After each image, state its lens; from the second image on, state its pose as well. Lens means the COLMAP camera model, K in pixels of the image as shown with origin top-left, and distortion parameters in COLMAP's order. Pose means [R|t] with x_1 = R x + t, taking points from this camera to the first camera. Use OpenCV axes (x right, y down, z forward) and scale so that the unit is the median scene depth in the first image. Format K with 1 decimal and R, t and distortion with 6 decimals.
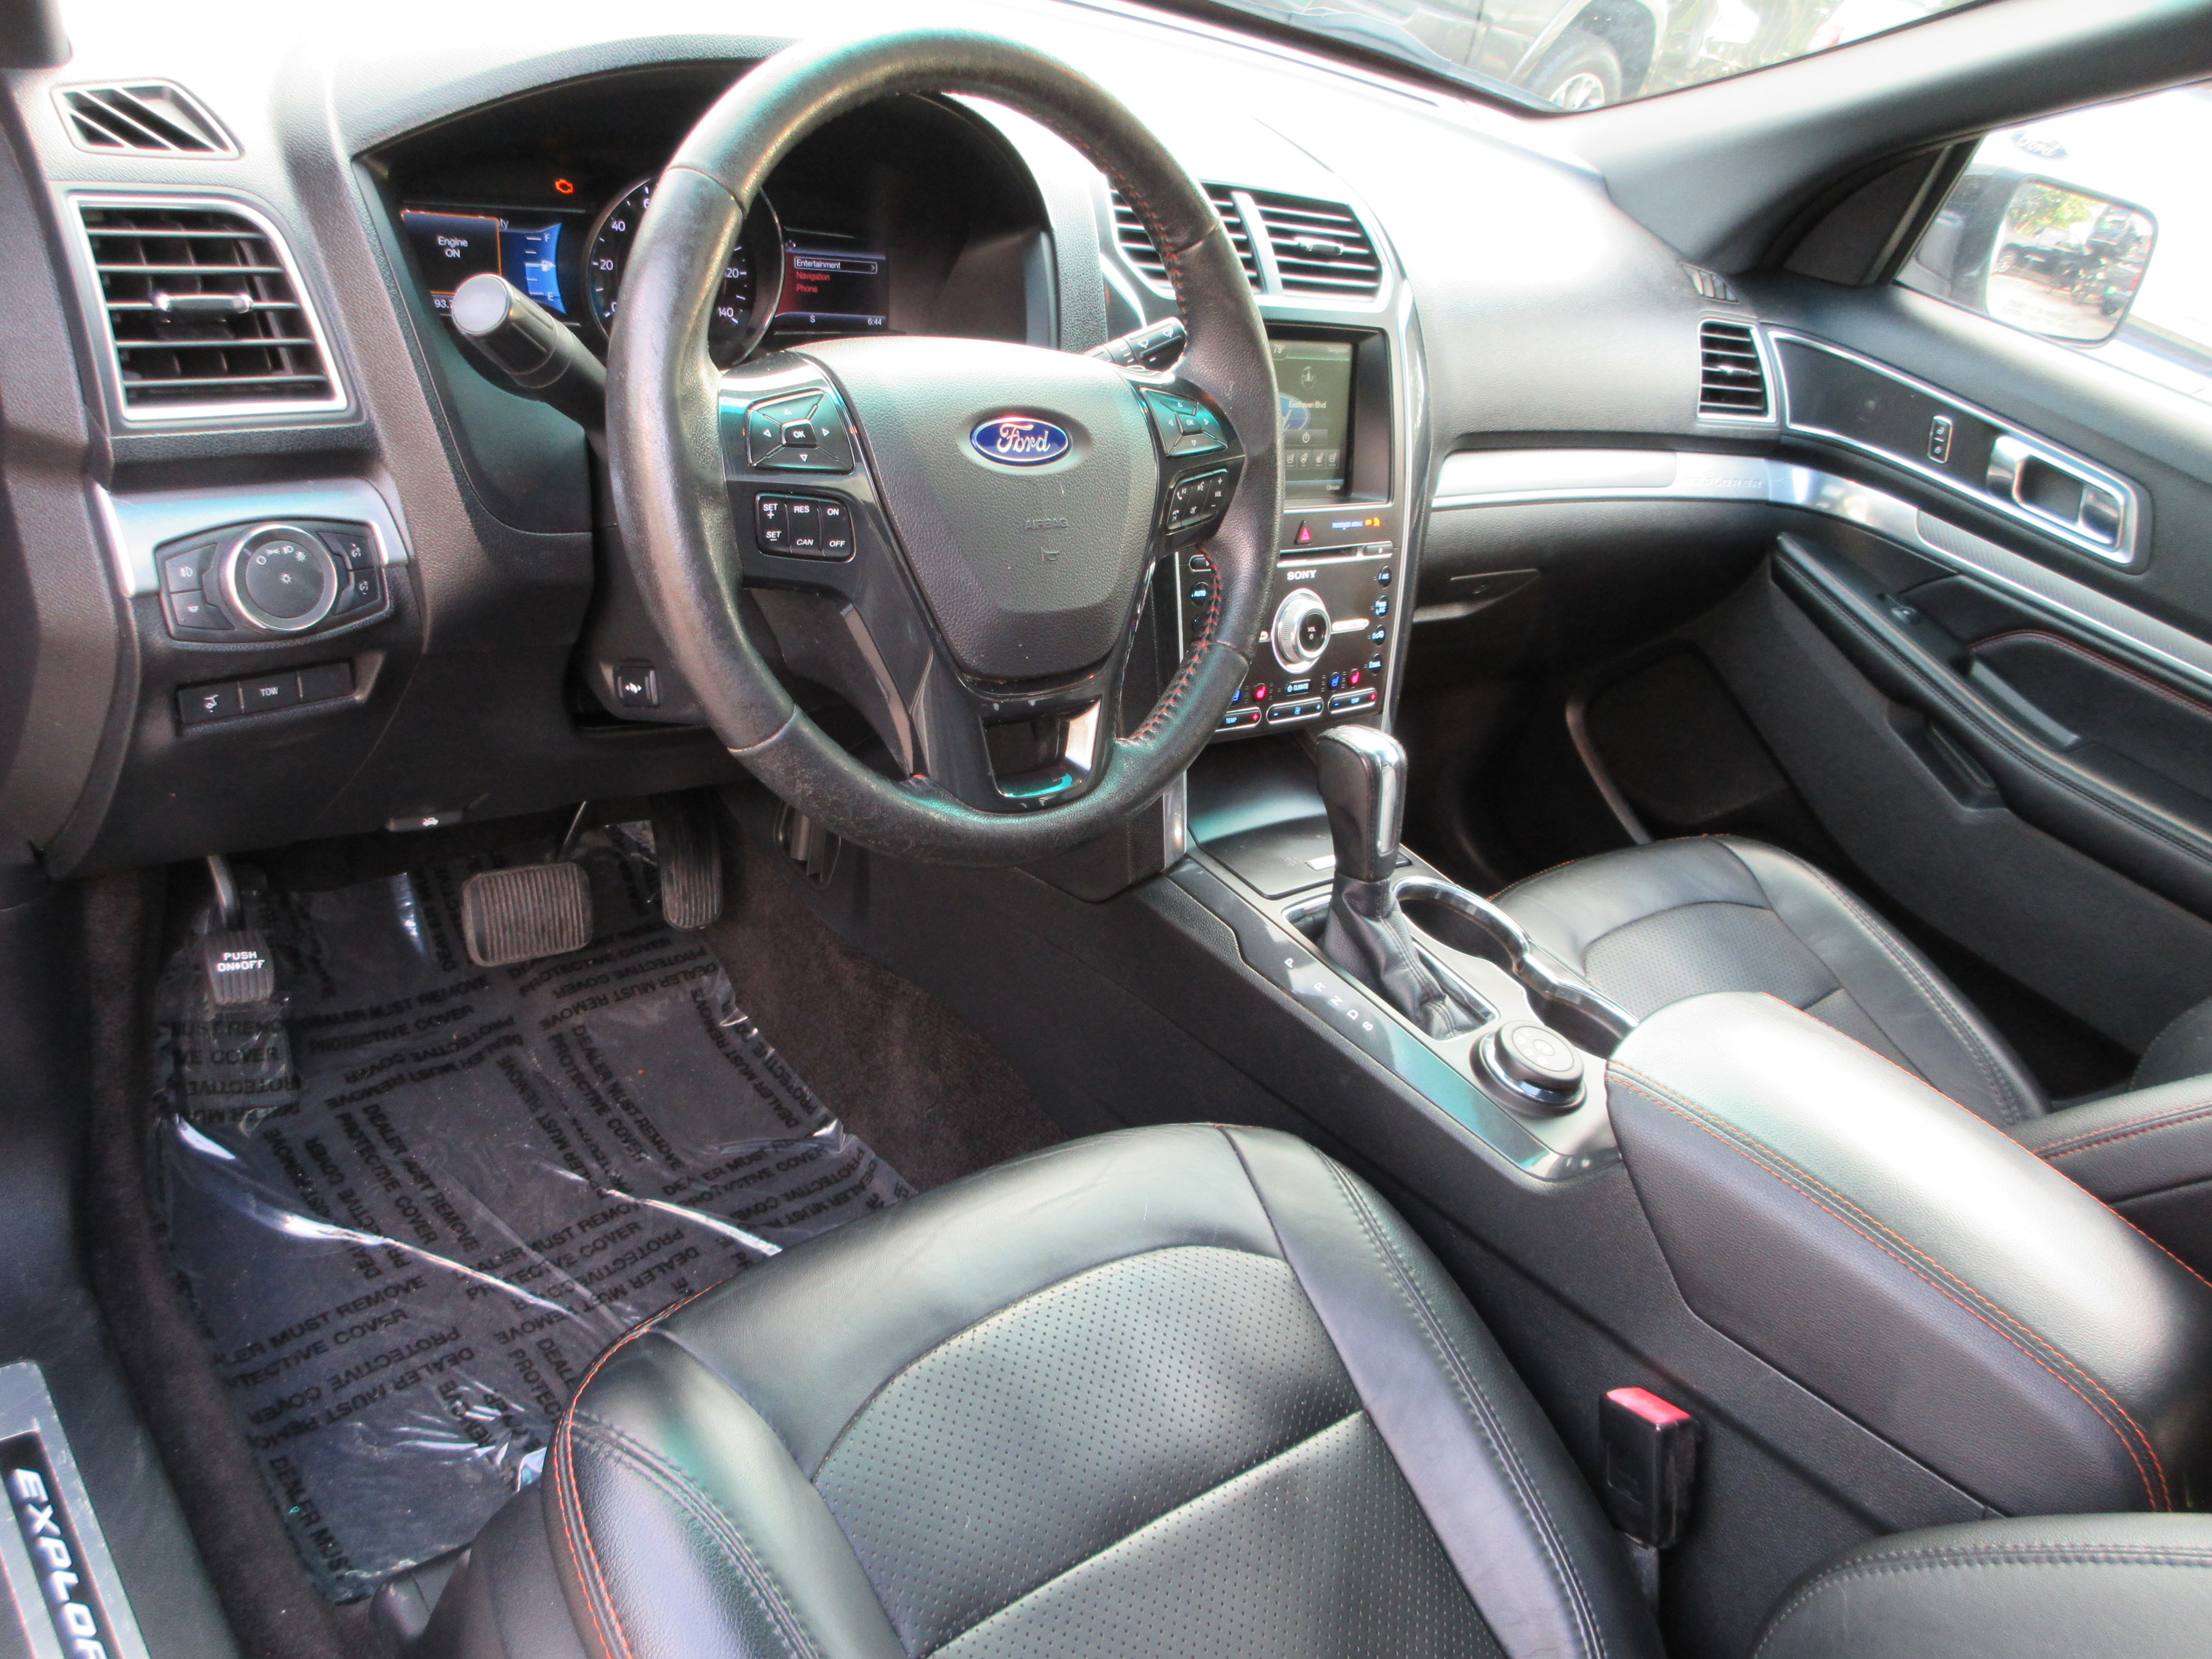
lens RADIAL K [[1900.0, 0, 1213.3], [0, 1900.0, 866.9], [0, 0, 1]] dist [0.043726, -0.004379]
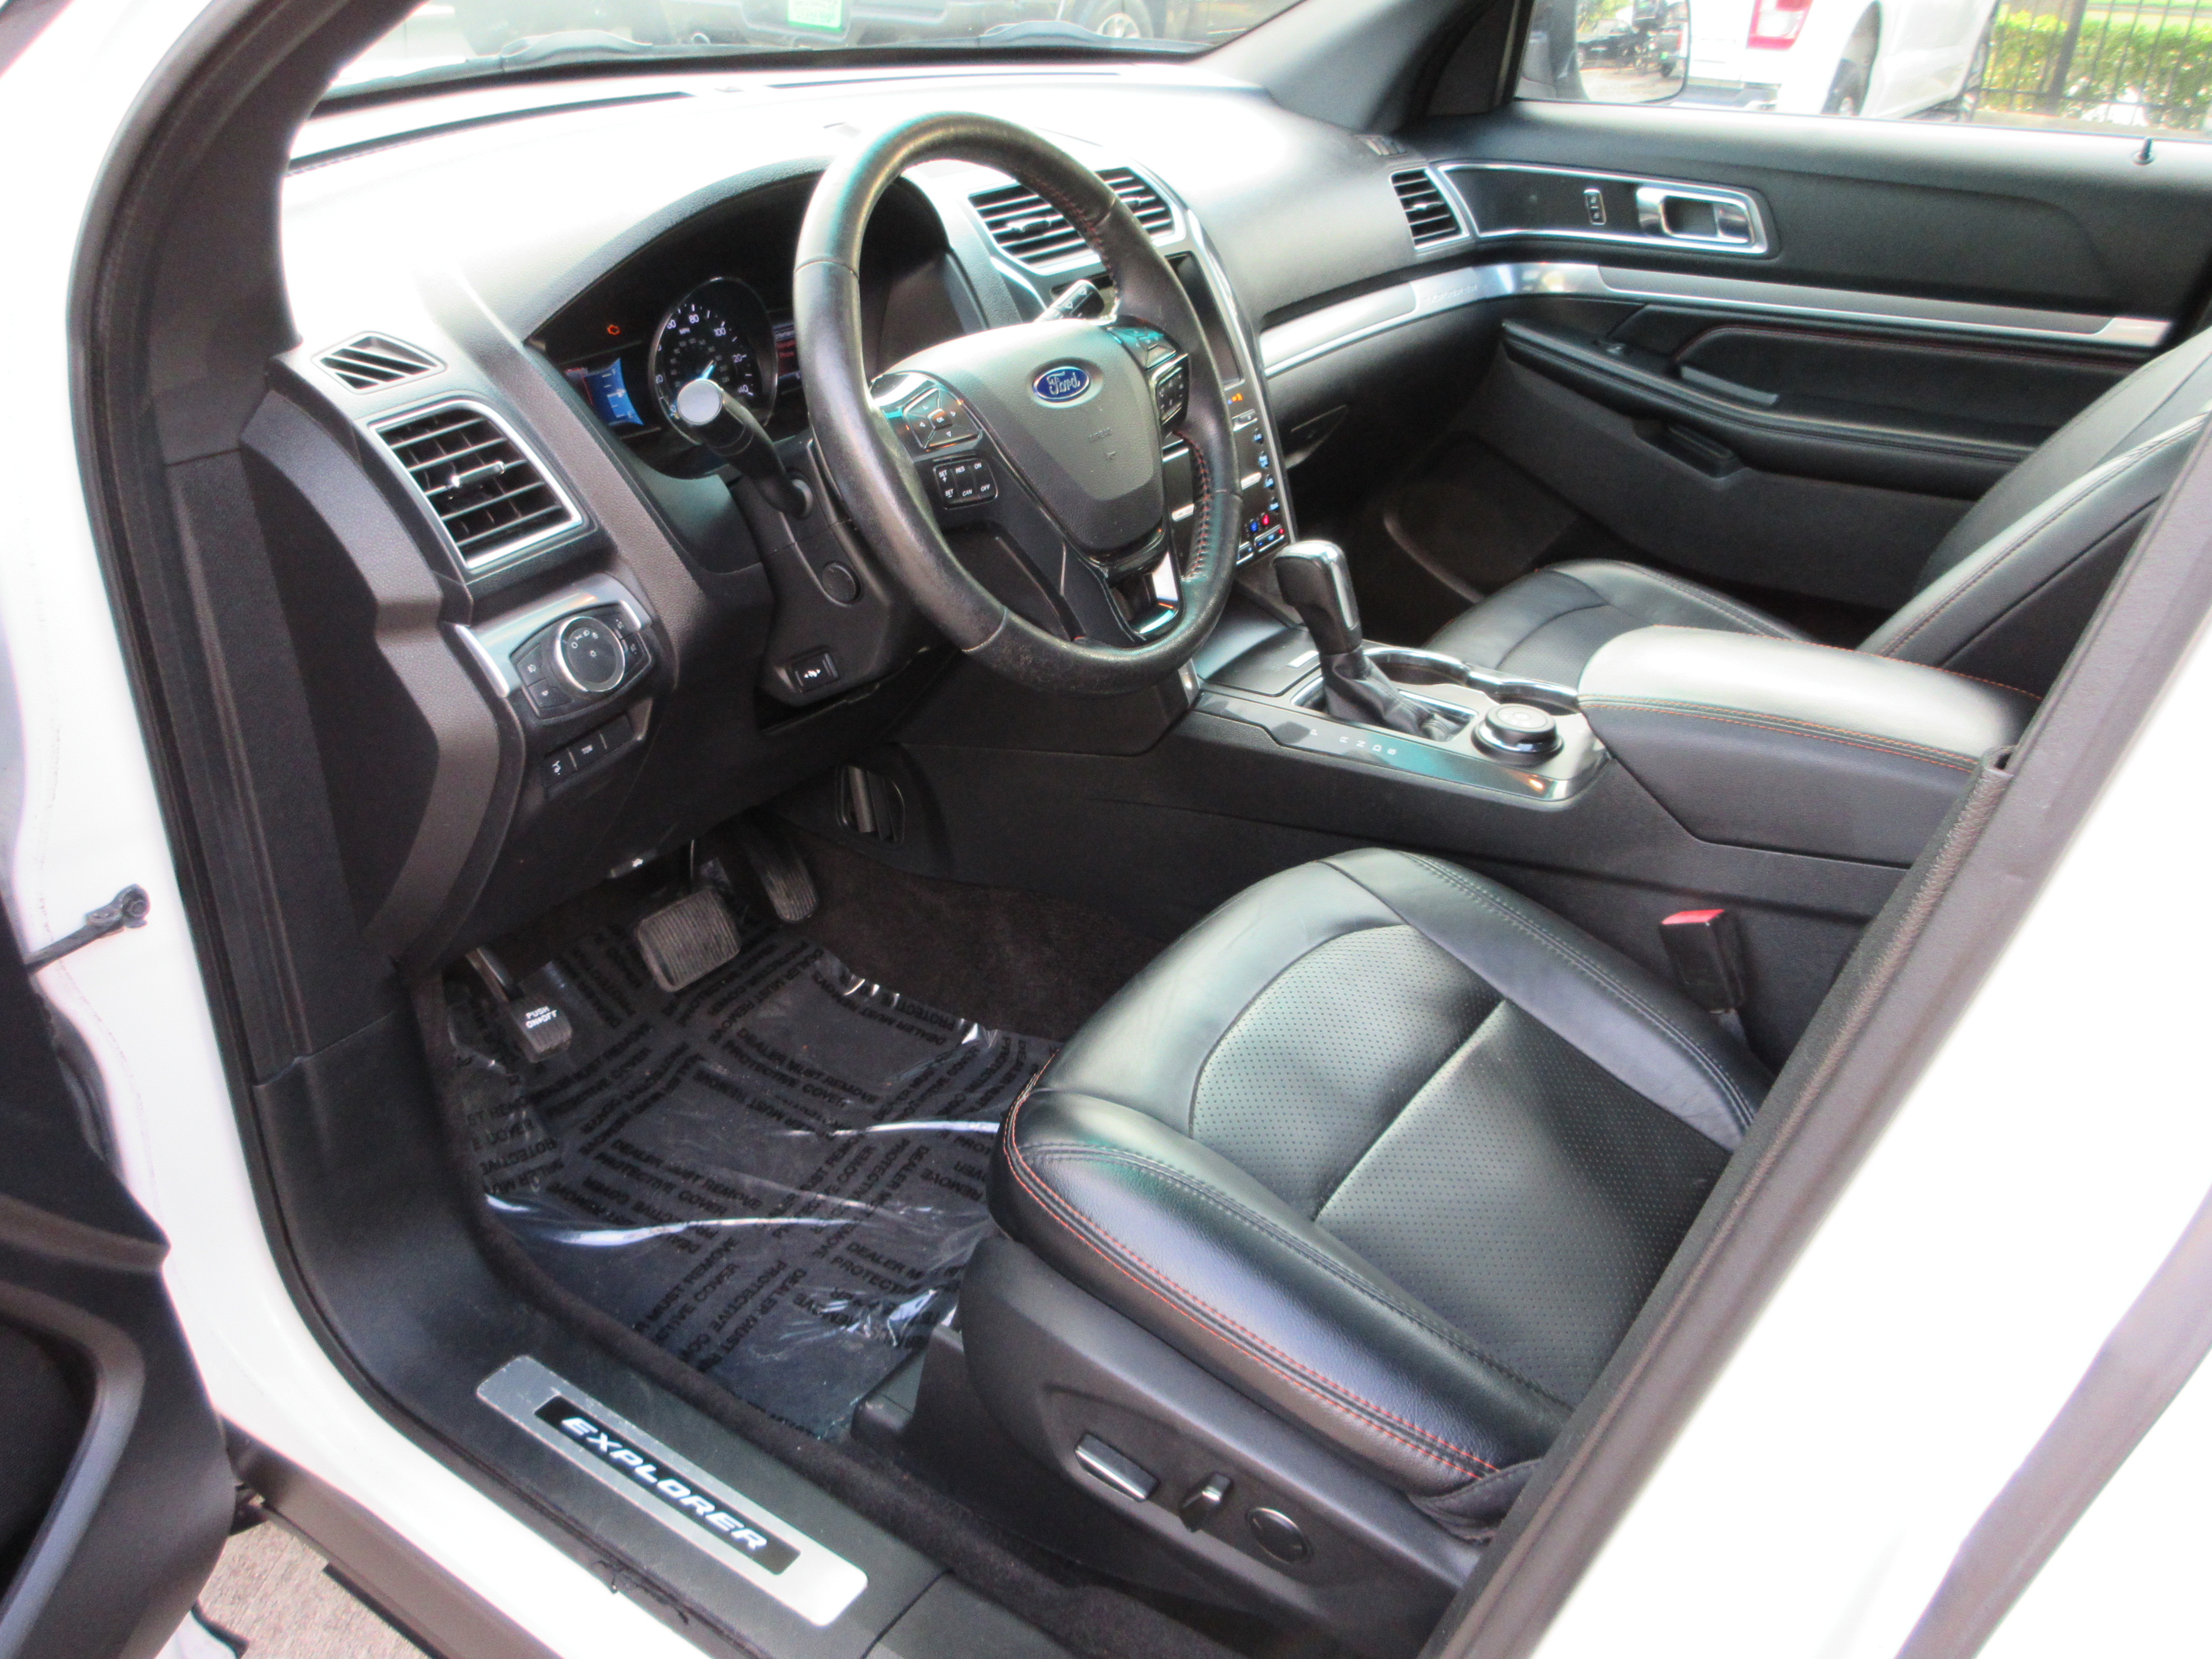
lens RADIAL K [[1914.0, 0, 1261.1], [0, 1914.0, 833.1], [0, 0, 1]] dist [0.079449, -0.007997]
pose [[0.923880, -0.355834, 0.140813, -0.195489], [0.356496, 0.934053, 0.021364, 0.071924], [-0.139129, 0.030462, 0.989806, -0.275445]]
